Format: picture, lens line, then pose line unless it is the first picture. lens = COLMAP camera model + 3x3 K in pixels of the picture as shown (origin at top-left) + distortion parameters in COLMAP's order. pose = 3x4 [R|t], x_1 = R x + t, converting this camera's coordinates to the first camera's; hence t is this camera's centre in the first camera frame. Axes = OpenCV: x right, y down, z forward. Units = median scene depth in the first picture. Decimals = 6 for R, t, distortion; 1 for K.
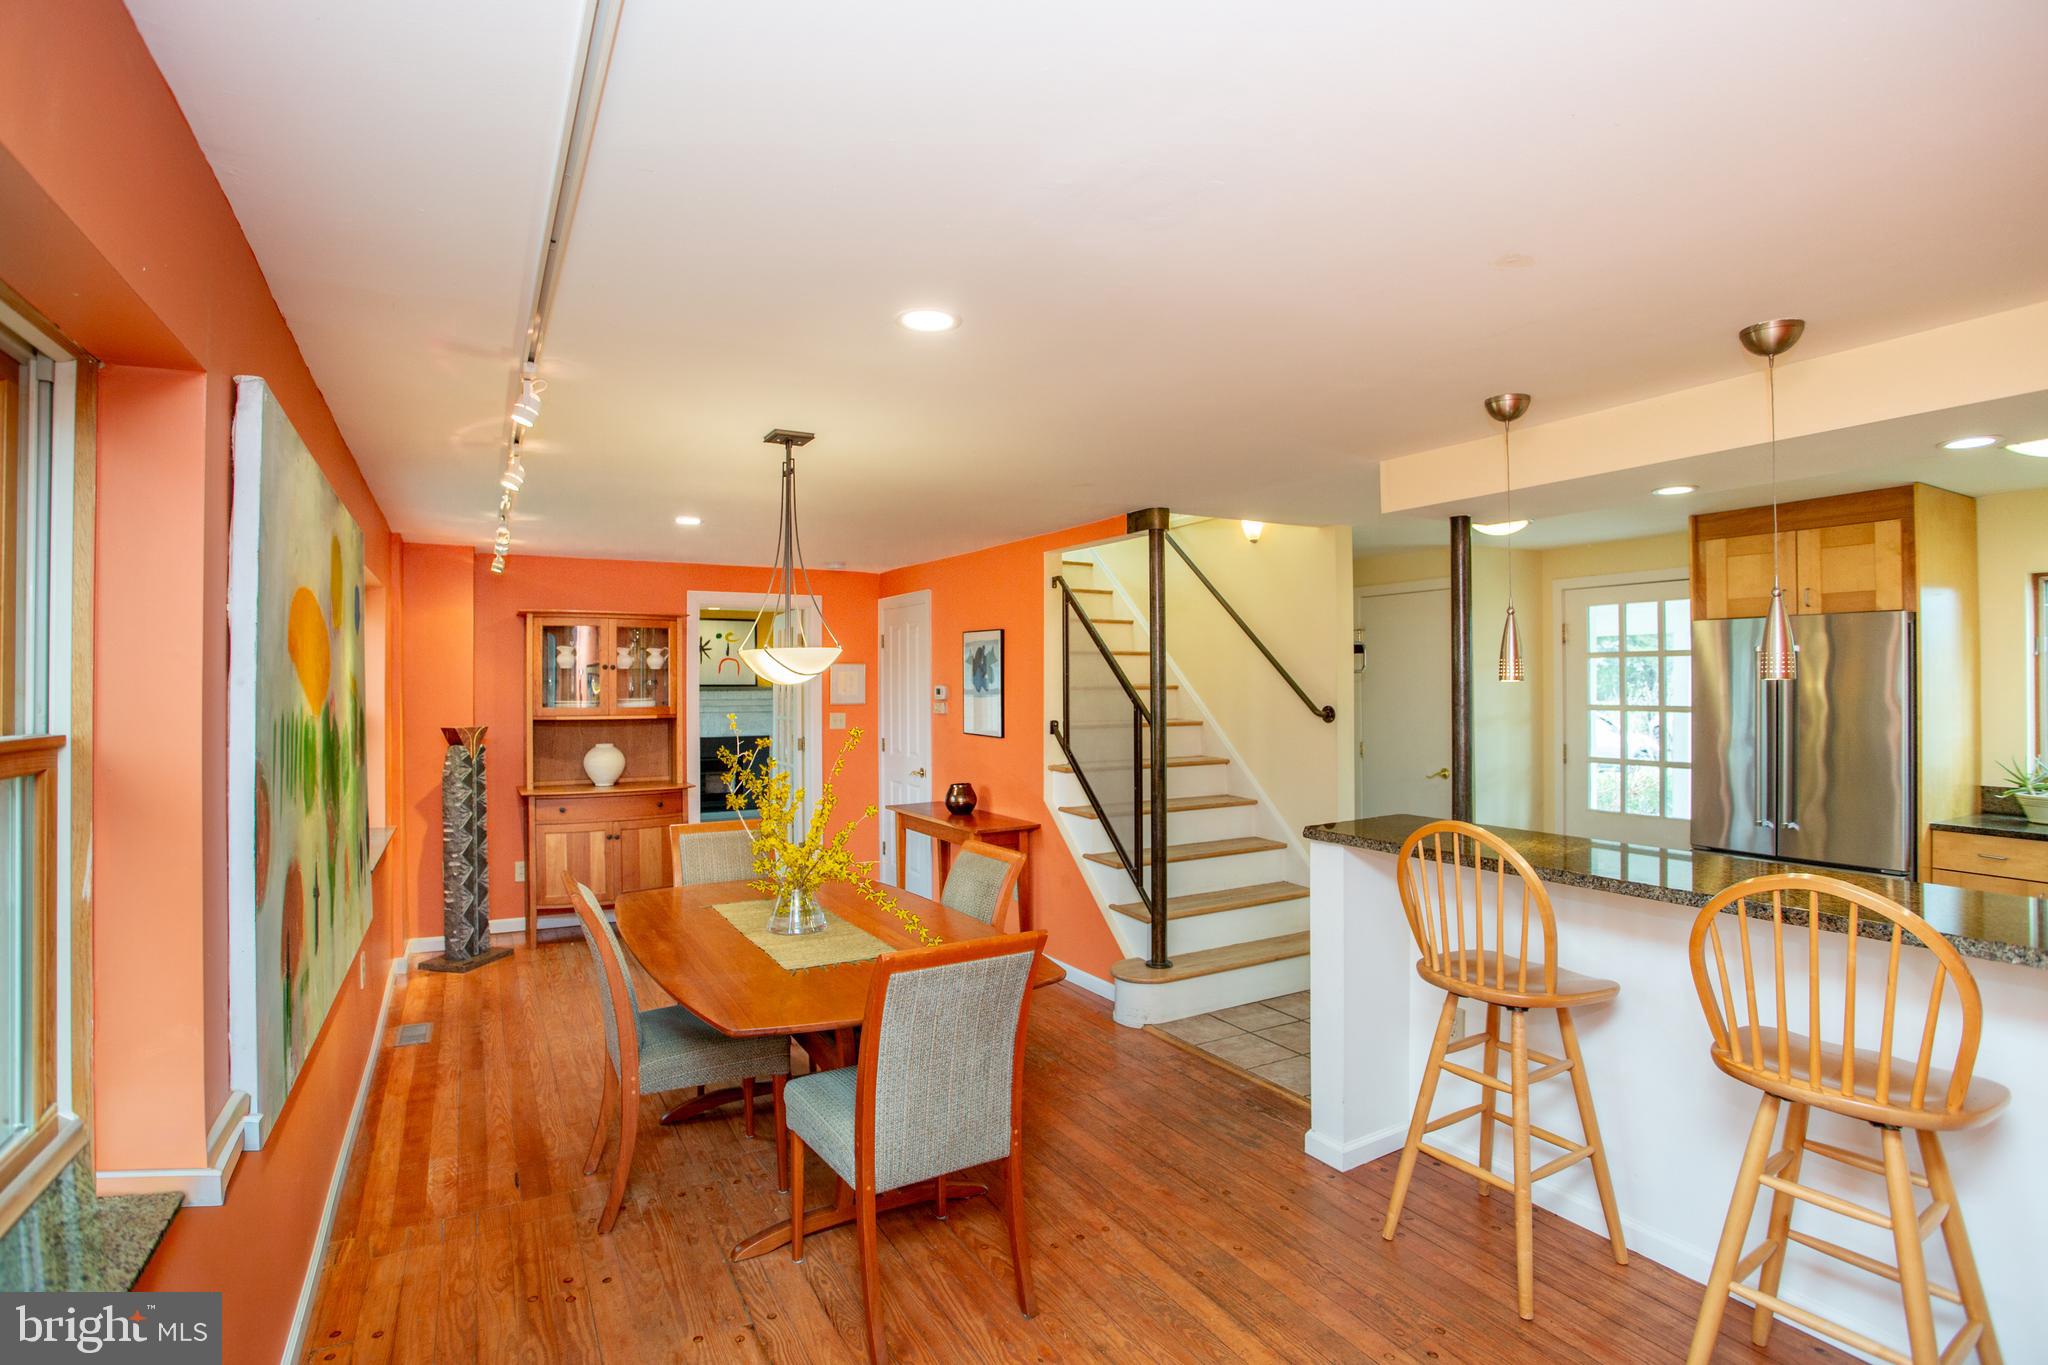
lens RADIAL K [[1047.5, 0, 1018.7], [0, 1047.5, 671.2], [0, 0, 1]] dist [-0.003832, 0.000191]
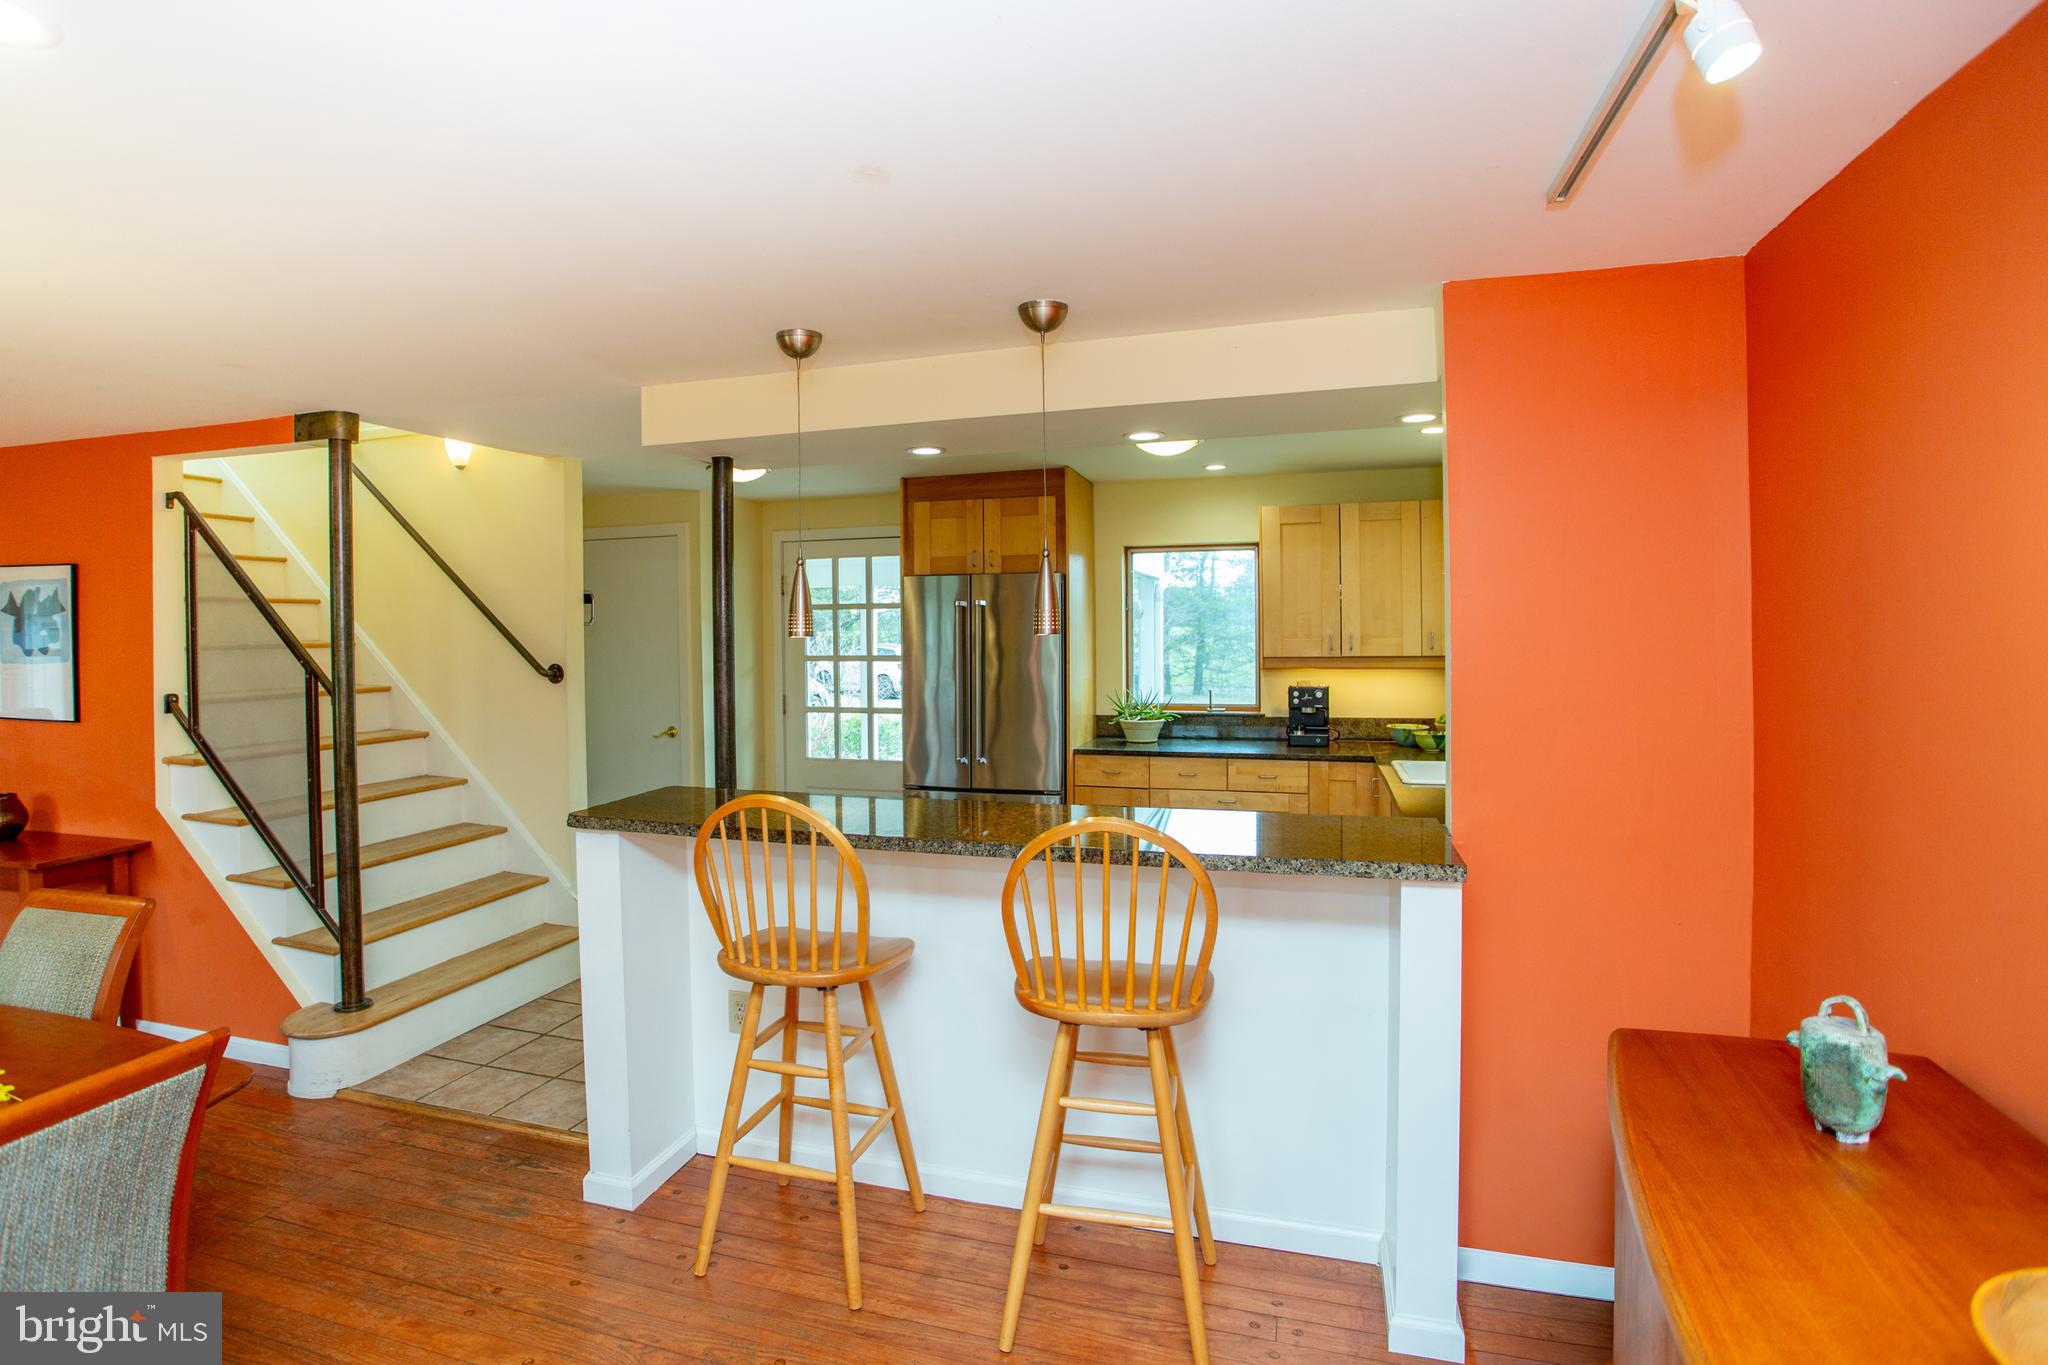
lens RADIAL K [[1077.2, 0, 985.2], [0, 1077.2, 624.1], [0, 0, 1]] dist [-0.090886, 0.050550]
pose [[0.742377, -0.003416, 0.669973, -0.036594], [0.001003, 0.999992, 0.003987, -0.003620], [-0.669981, -0.002288, 0.742374, 0.131651]]
